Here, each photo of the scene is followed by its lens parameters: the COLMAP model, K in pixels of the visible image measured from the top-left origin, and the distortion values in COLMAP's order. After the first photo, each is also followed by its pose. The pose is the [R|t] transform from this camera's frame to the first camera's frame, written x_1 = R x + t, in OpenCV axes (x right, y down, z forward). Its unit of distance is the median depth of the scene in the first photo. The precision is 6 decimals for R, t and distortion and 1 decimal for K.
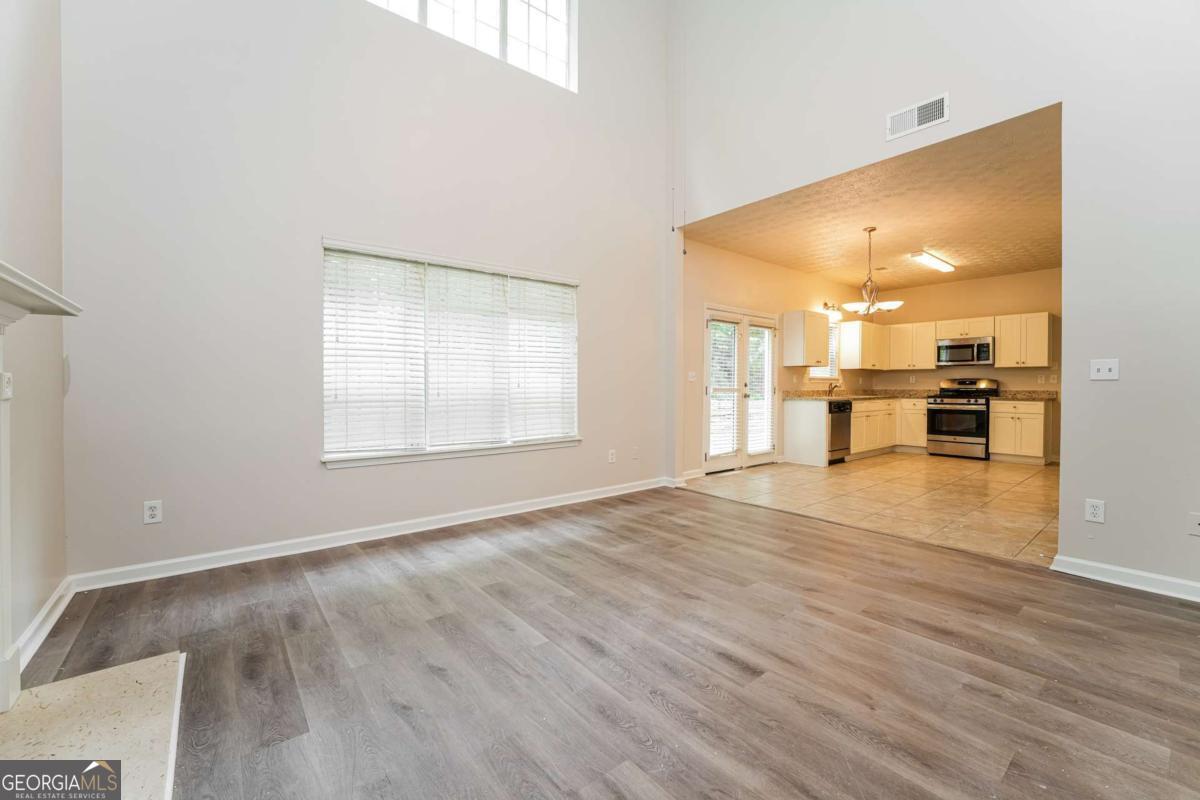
lens RADIAL K [[484.9, 0, 600.3], [0, 484.9, 396.0], [0, 0, 1]] dist [-0.020862, 0.000067]
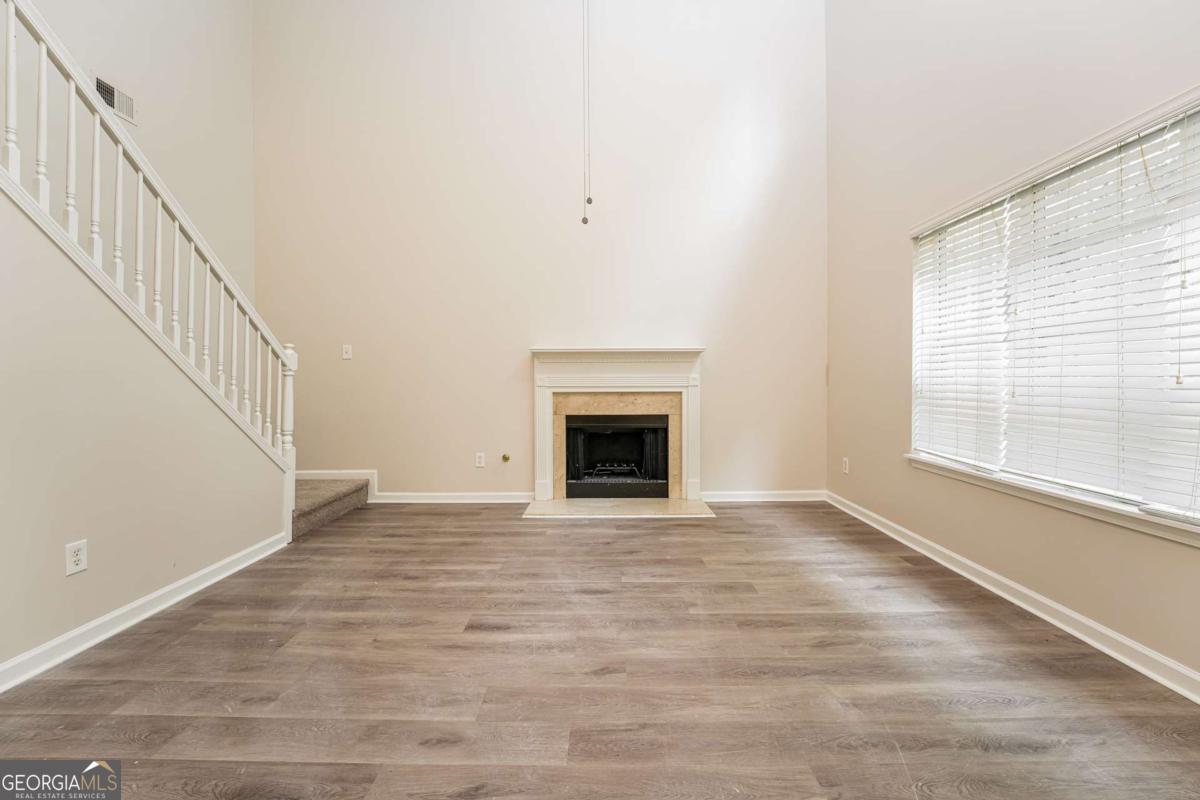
lens RADIAL K [[484.9, 0, 600.3], [0, 484.9, 396.0], [0, 0, 1]] dist [-0.020862, 0.000067]
pose [[-0.631152, 0.026457, -0.775208, 0.586431], [-0.014738, 0.998829, 0.046088, -0.025527], [0.775519, 0.040513, -0.630023, 1.129193]]
